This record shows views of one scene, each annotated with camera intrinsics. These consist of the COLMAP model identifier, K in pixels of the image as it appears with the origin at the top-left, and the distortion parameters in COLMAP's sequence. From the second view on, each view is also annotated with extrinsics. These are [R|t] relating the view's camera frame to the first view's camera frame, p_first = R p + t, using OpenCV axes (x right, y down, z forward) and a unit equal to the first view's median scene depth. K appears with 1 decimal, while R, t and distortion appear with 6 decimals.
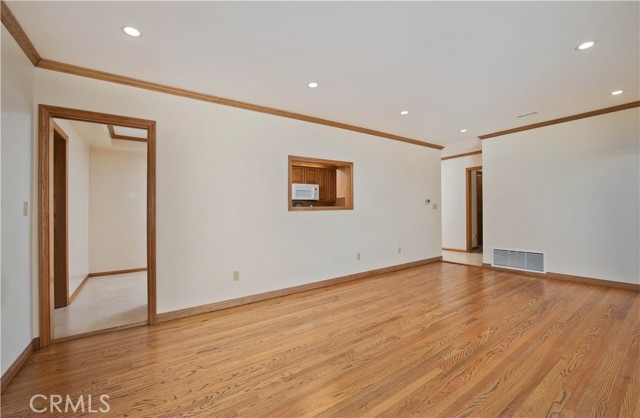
lens RADIAL K [[262.6, 0, 318.7], [0, 262.6, 208.8], [0, 0, 1]] dist [-0.009289, -0.000015]
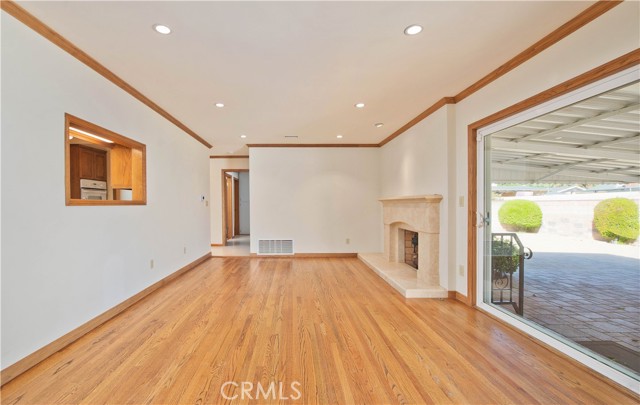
lens RADIAL K [[263.9, 0, 293.2], [0, 263.9, 203.1], [0, 0, 1]] dist [-0.004229, -0.000383]
pose [[0.584388, 0.025783, 0.811064, -0.316948], [-0.016893, 0.999665, -0.019606, 0.007247], [-0.811298, -0.002244, 0.584628, 0.237558]]
